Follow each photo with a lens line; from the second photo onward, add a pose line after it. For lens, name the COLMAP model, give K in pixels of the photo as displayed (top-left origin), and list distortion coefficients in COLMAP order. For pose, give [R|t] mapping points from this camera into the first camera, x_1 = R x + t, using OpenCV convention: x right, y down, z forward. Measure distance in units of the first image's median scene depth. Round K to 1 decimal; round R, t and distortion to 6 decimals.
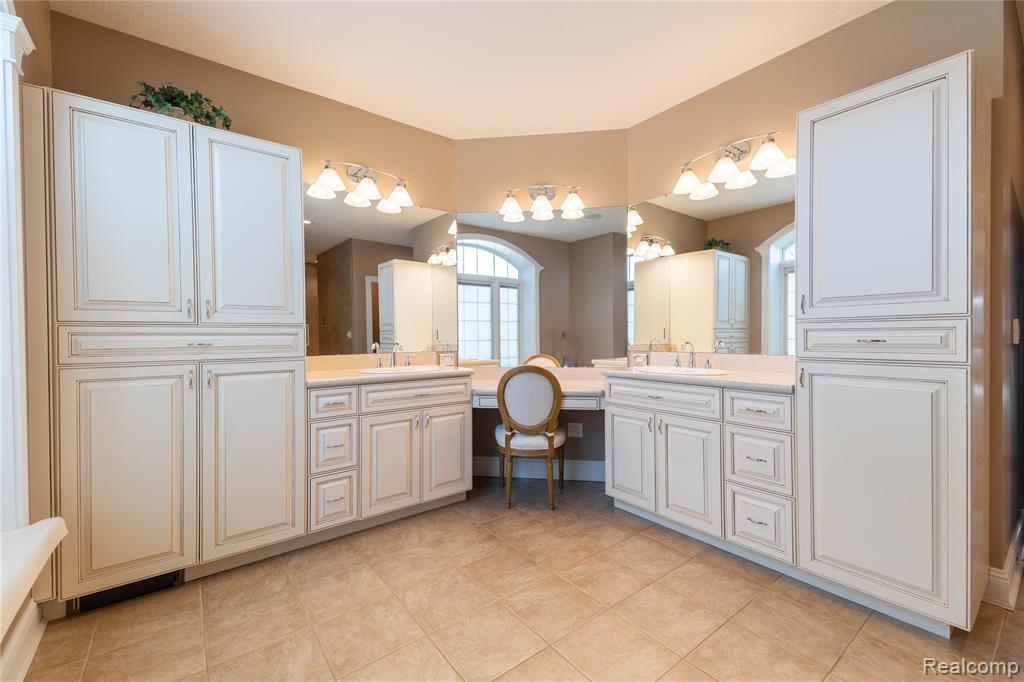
lens RADIAL K [[429.9, 0, 521.2], [0, 429.9, 337.1], [0, 0, 1]] dist [0.040446, -0.008752]
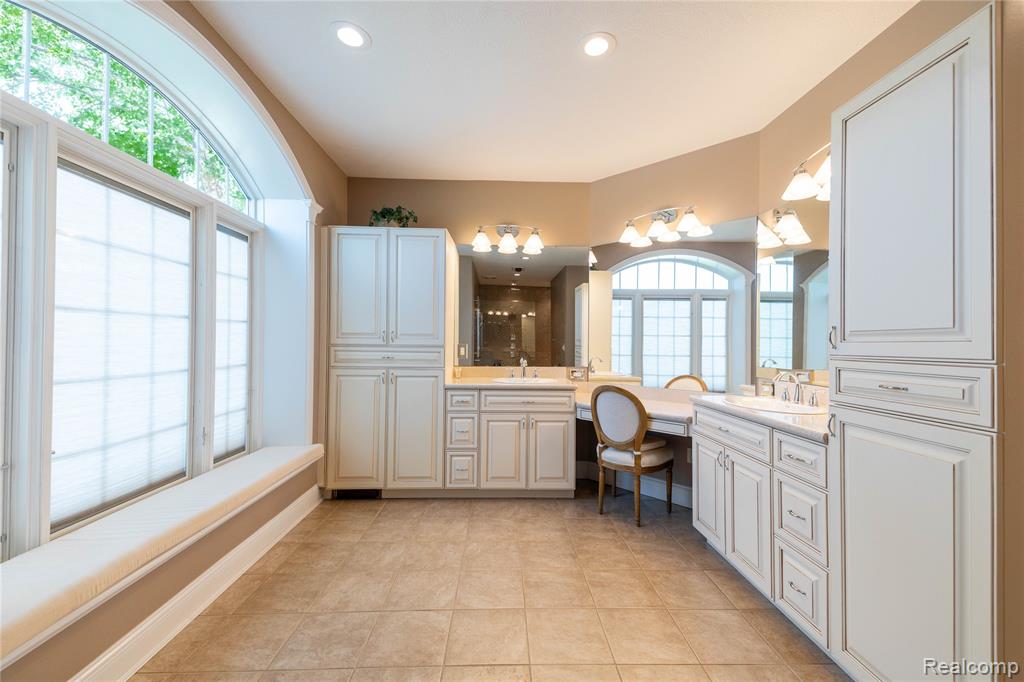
lens RADIAL K [[429.9, 0, 513.5], [0, 429.9, 334.7], [0, 0, 1]] dist [0.040446, -0.008752]
pose [[0.799936, 0.005965, -0.600055, 0.572370], [-0.020089, 0.999656, -0.016844, -0.046977], [0.599749, 0.025528, 0.799781, -0.034957]]
